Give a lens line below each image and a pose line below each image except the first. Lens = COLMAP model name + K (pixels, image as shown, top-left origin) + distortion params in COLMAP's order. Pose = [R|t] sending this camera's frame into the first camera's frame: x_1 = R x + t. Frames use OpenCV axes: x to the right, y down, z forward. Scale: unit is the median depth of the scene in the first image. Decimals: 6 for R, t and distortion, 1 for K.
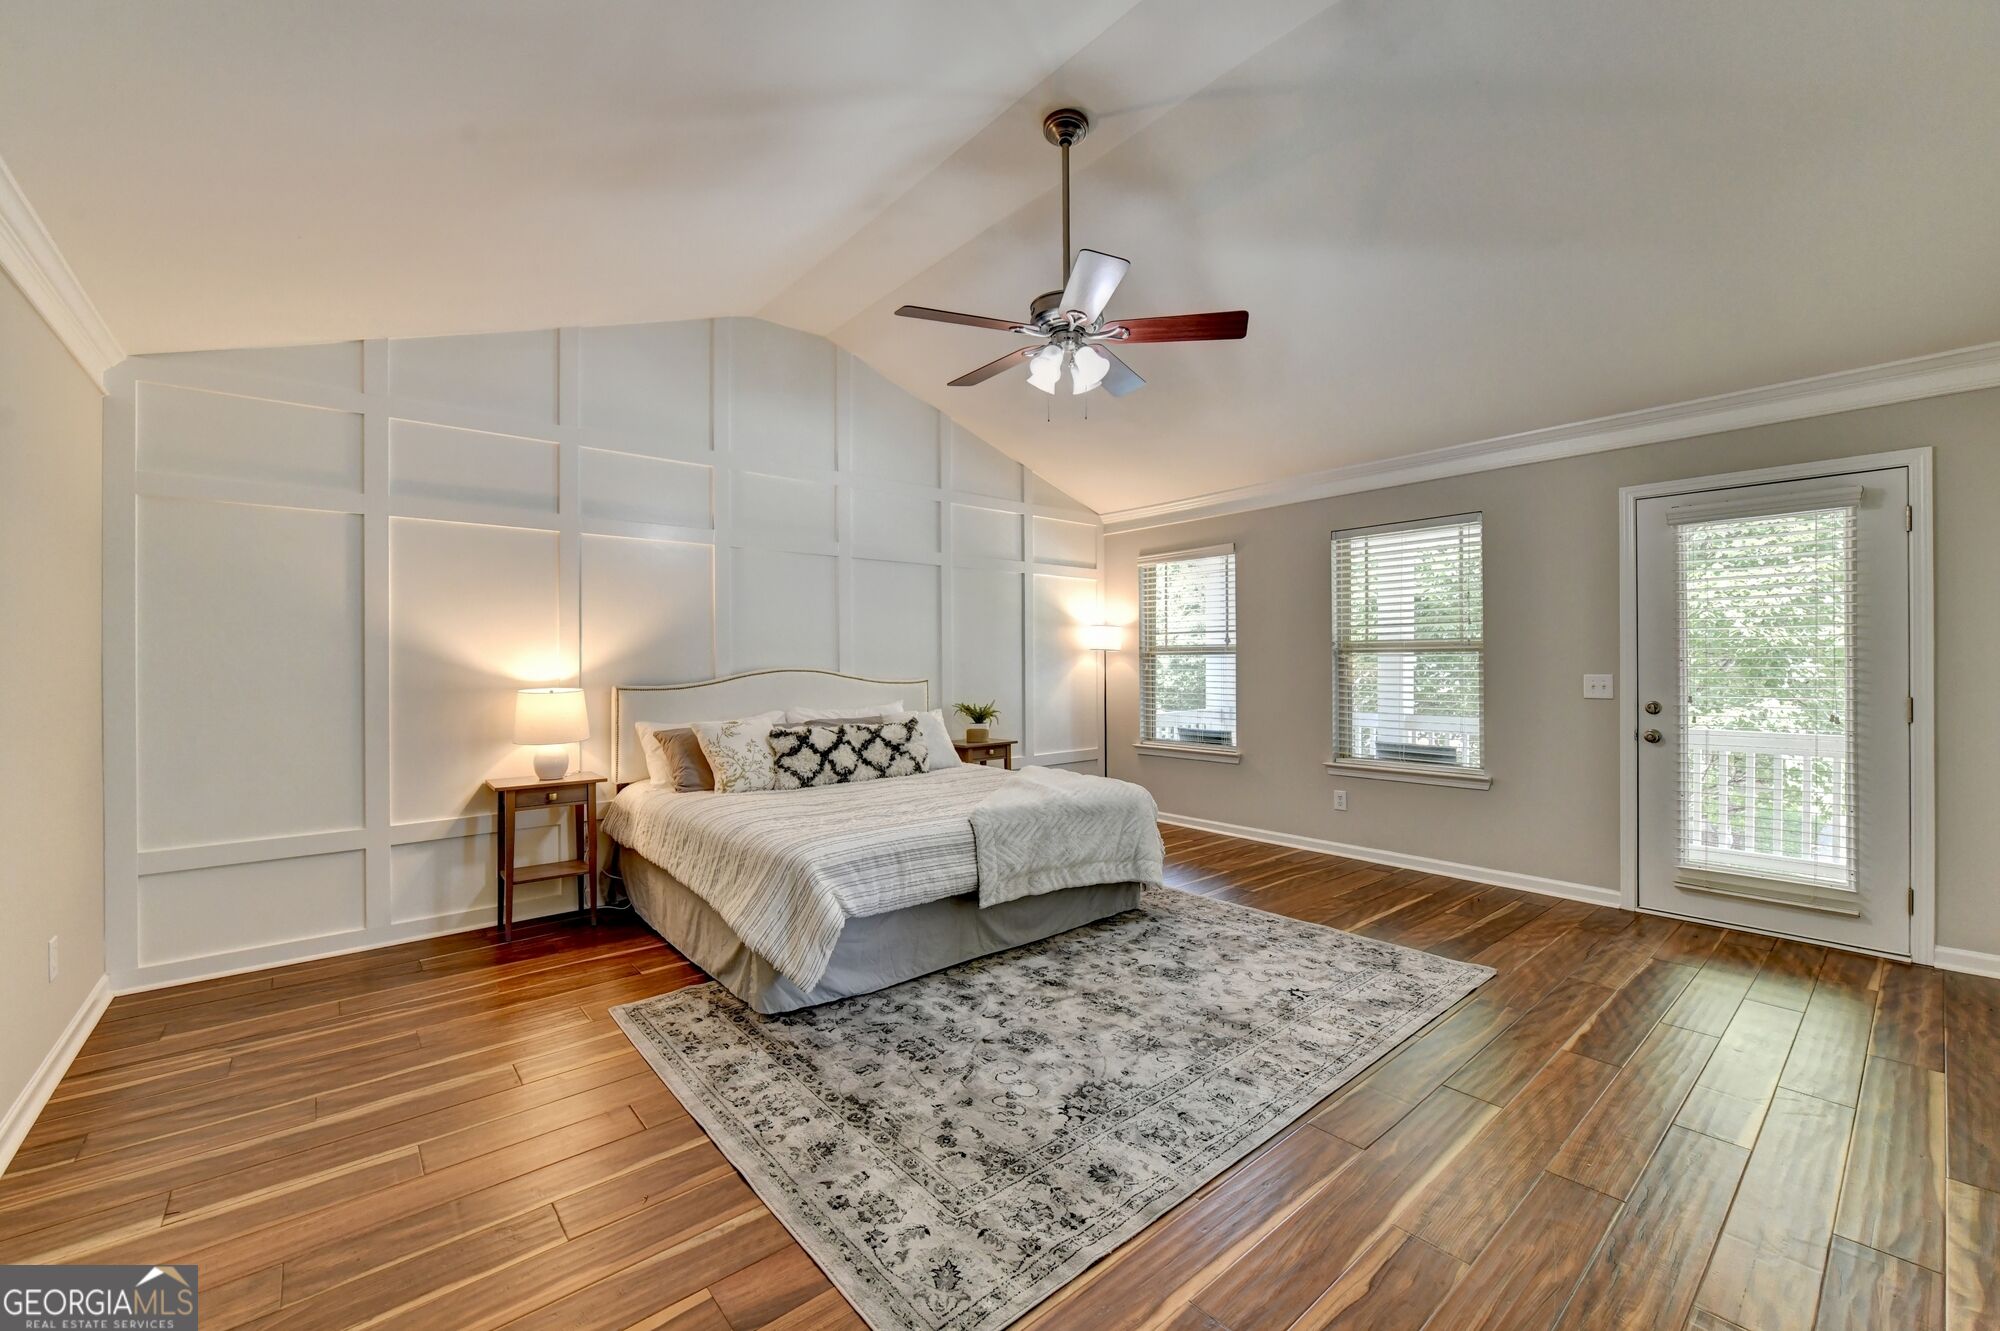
lens RADIAL K [[799.9, 0, 1004.3], [0, 799.9, 667.1], [0, 0, 1]] dist [-0.010978, 0.000652]
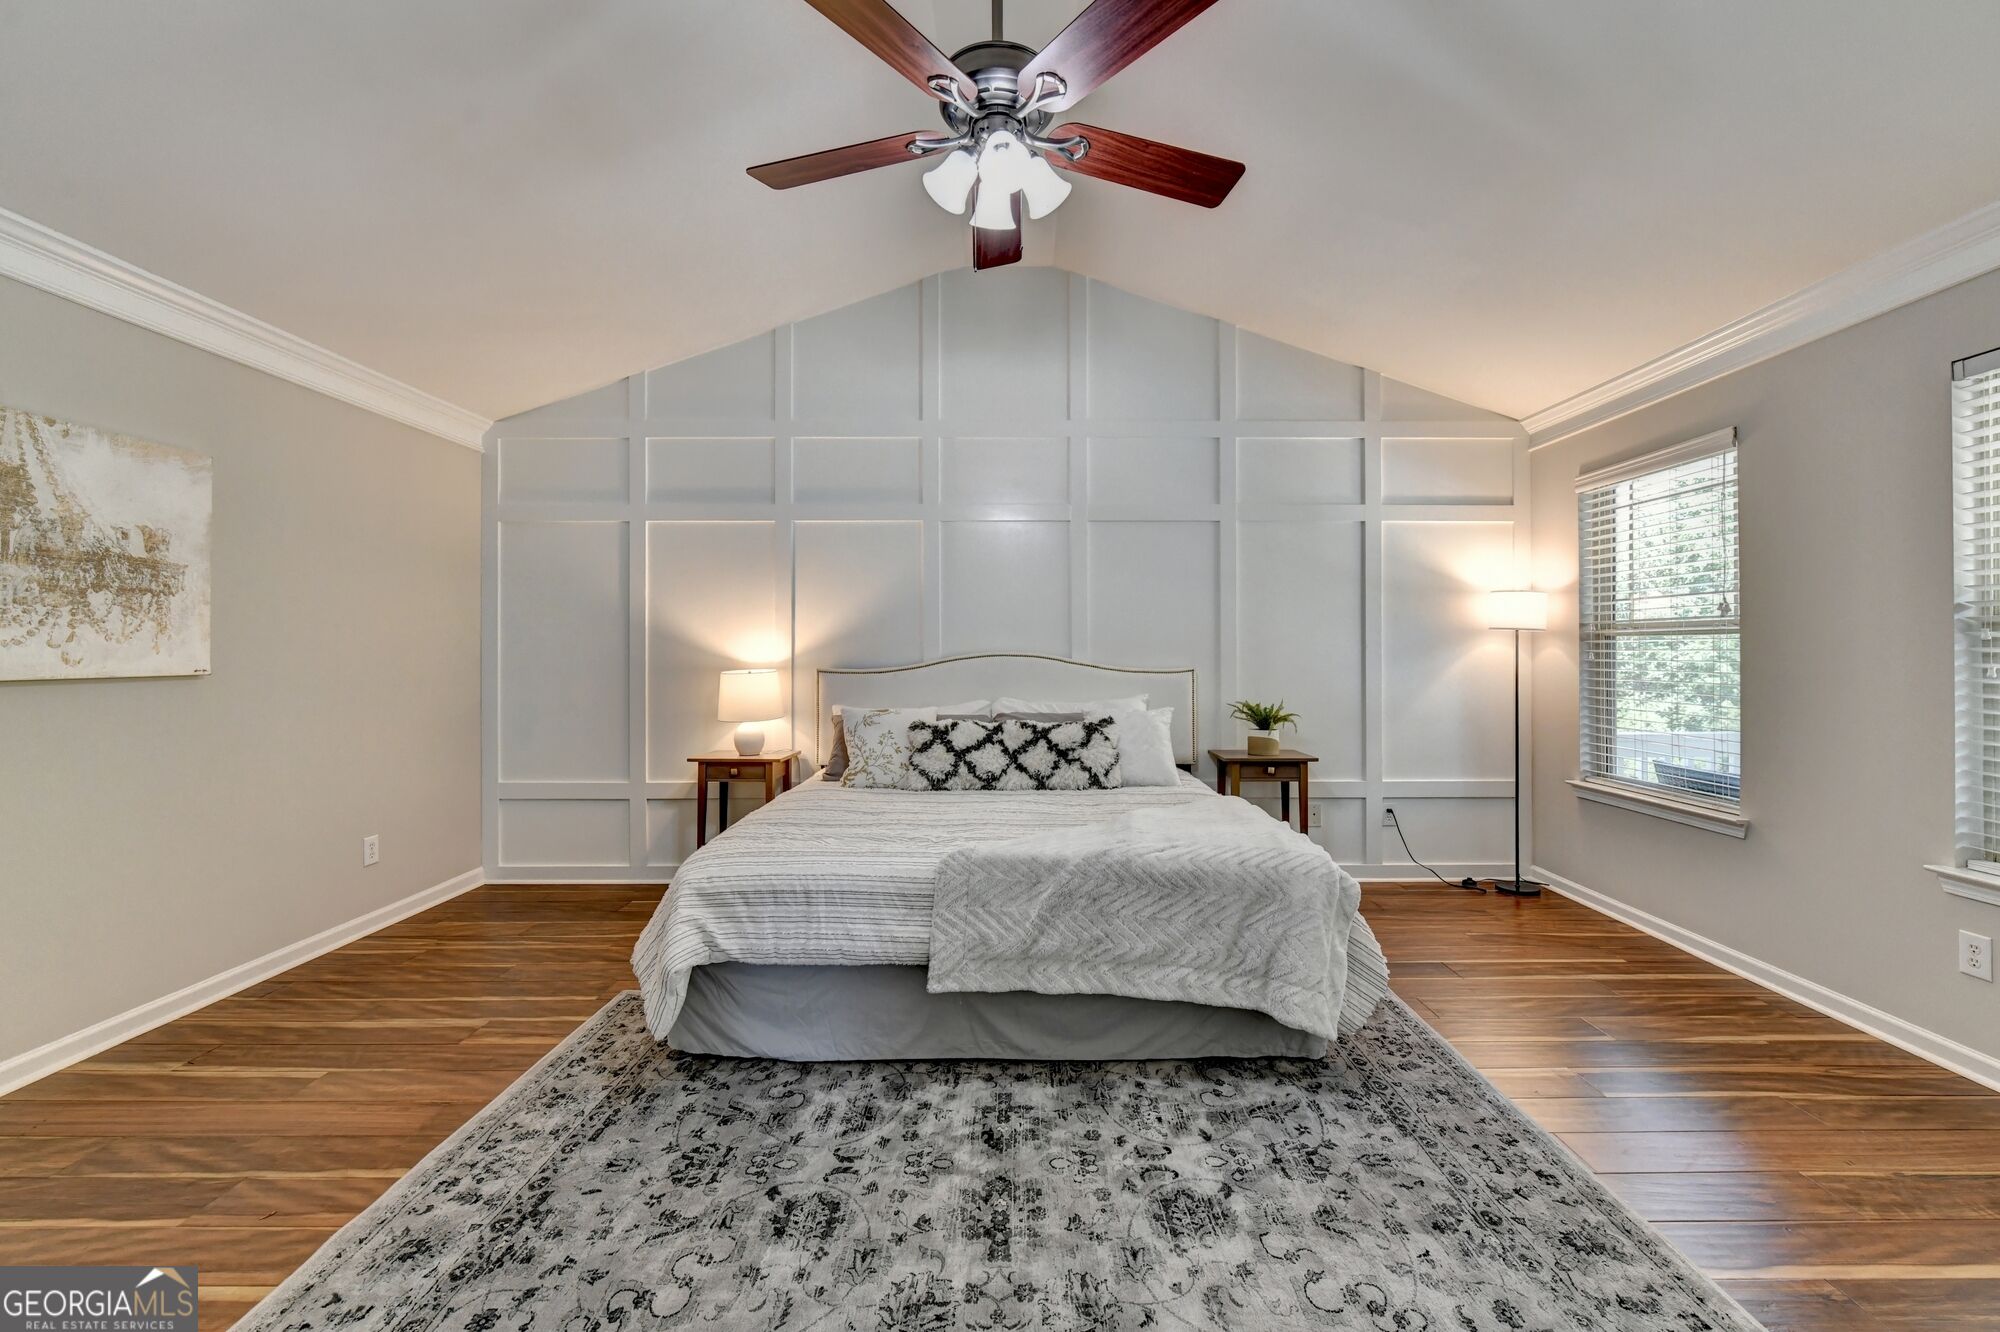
lens RADIAL K [[810.4, 0, 1002.4], [0, 810.4, 650.7], [0, 0, 1]] dist [-0.003119, -0.002306]
pose [[0.763138, 0.005121, -0.646215, 0.404063], [-0.007788, 0.999969, -0.001273, 0.000576], [0.646188, 0.006004, 0.763154, 0.414365]]
